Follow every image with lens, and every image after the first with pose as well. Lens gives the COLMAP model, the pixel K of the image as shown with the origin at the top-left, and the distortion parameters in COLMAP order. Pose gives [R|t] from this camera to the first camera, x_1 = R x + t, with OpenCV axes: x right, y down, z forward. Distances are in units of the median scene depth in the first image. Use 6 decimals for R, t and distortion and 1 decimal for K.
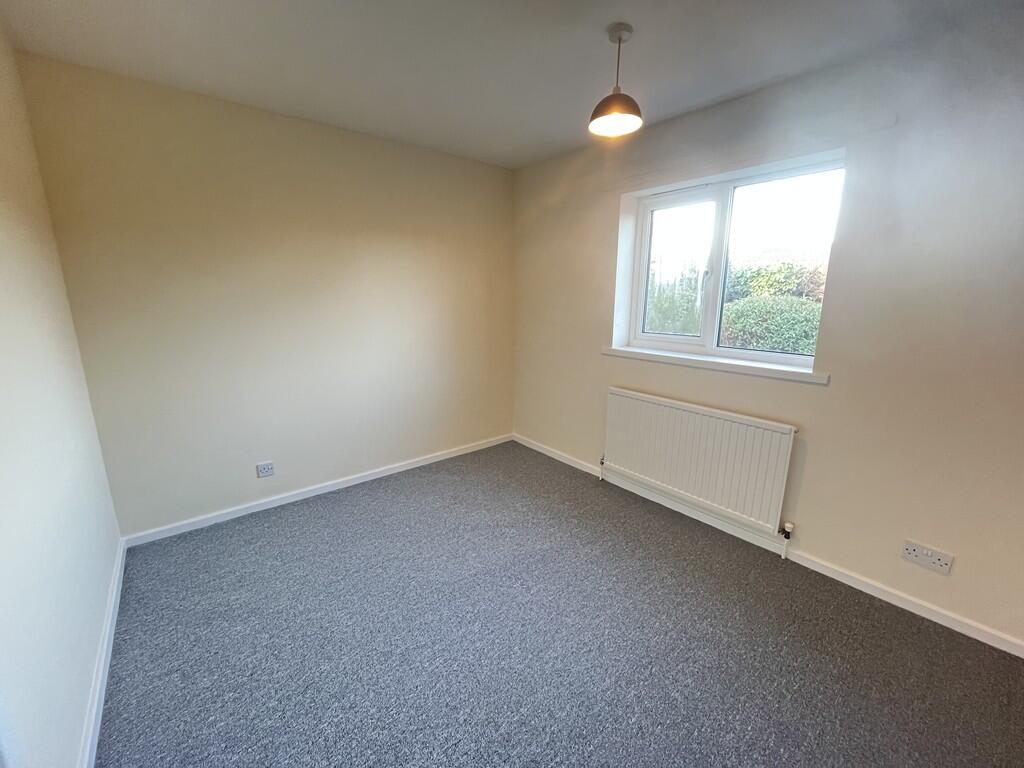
lens RADIAL K [[412.4, 0, 510.9], [0, 412.4, 384.3], [0, 0, 1]] dist [-0.002062, 0.000097]
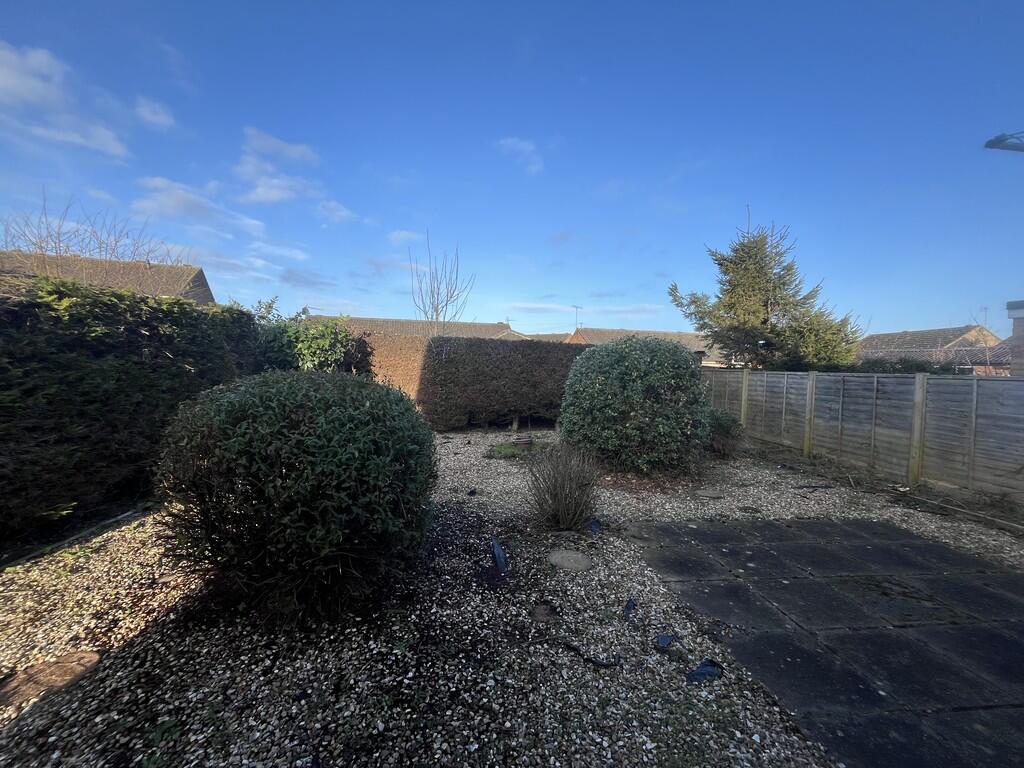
lens RADIAL K [[412.4, 0, 511.7], [0, 412.4, 382.9], [0, 0, 1]] dist [-0.002062, 0.000097]
pose [[0.555598, -0.024550, 0.831089, 0.369861], [0.161385, 0.983738, -0.078830, -0.125328], [-0.815638, 0.177923, 0.550525, 0.543197]]
